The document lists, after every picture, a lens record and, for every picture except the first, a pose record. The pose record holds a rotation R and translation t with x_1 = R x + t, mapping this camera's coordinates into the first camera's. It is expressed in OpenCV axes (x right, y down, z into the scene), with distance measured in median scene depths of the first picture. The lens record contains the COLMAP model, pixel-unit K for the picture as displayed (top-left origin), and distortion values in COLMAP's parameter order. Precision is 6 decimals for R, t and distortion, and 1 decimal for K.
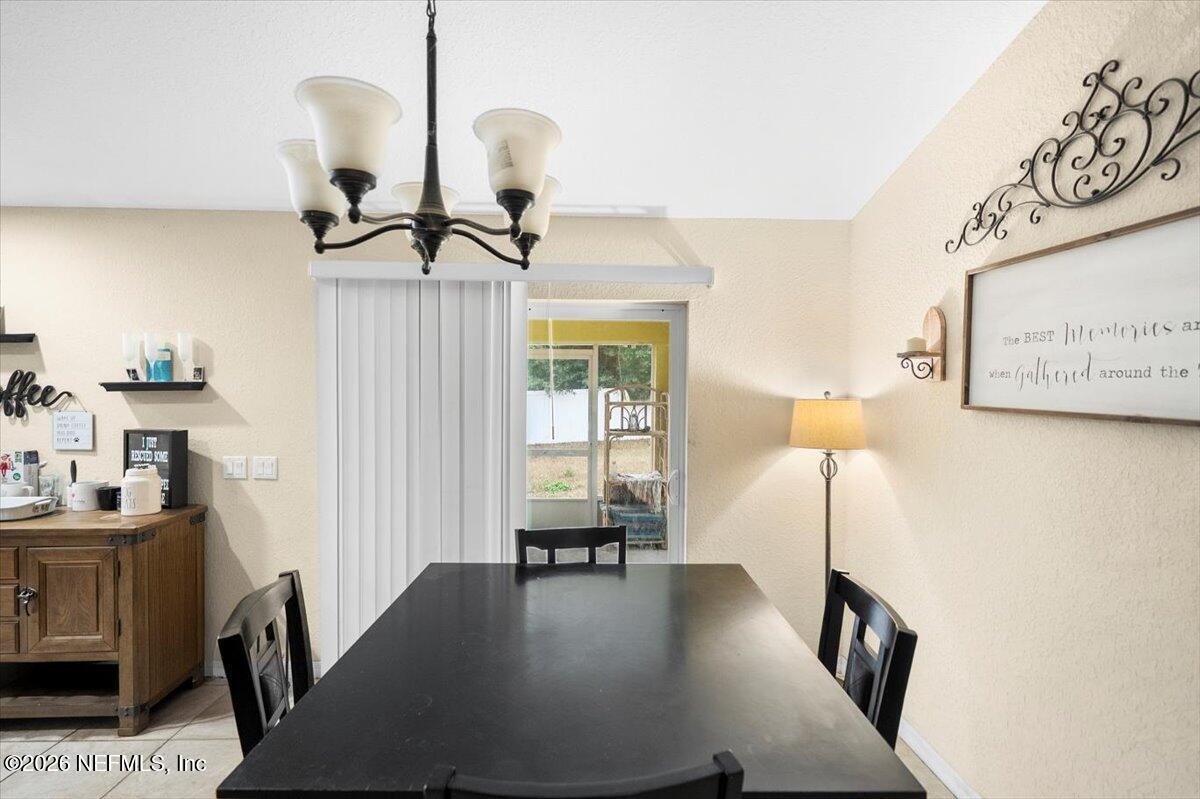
lens RADIAL K [[543.4, 0, 600.0], [0, 543.4, 399.5], [0, 0, 1]] dist [-0.002650, -0.000675]
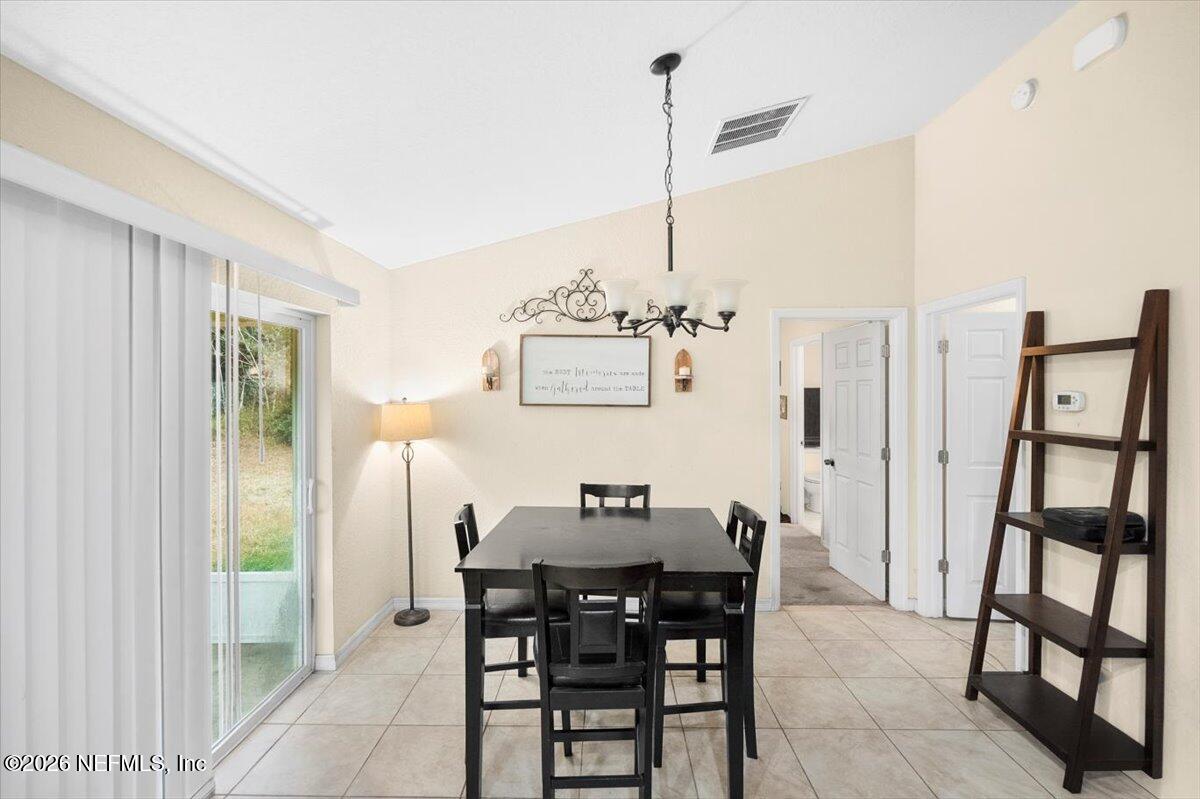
lens RADIAL K [[583.1, 0, 600.0], [0, 583.1, 399.5], [0, 0, 1]] dist [-0.000725, -0.000208]
pose [[0.040605, -0.019729, 0.998980, -1.597251], [0.024634, 0.999521, 0.018739, -0.040856], [-0.998872, 0.023848, 0.041071, 0.725008]]
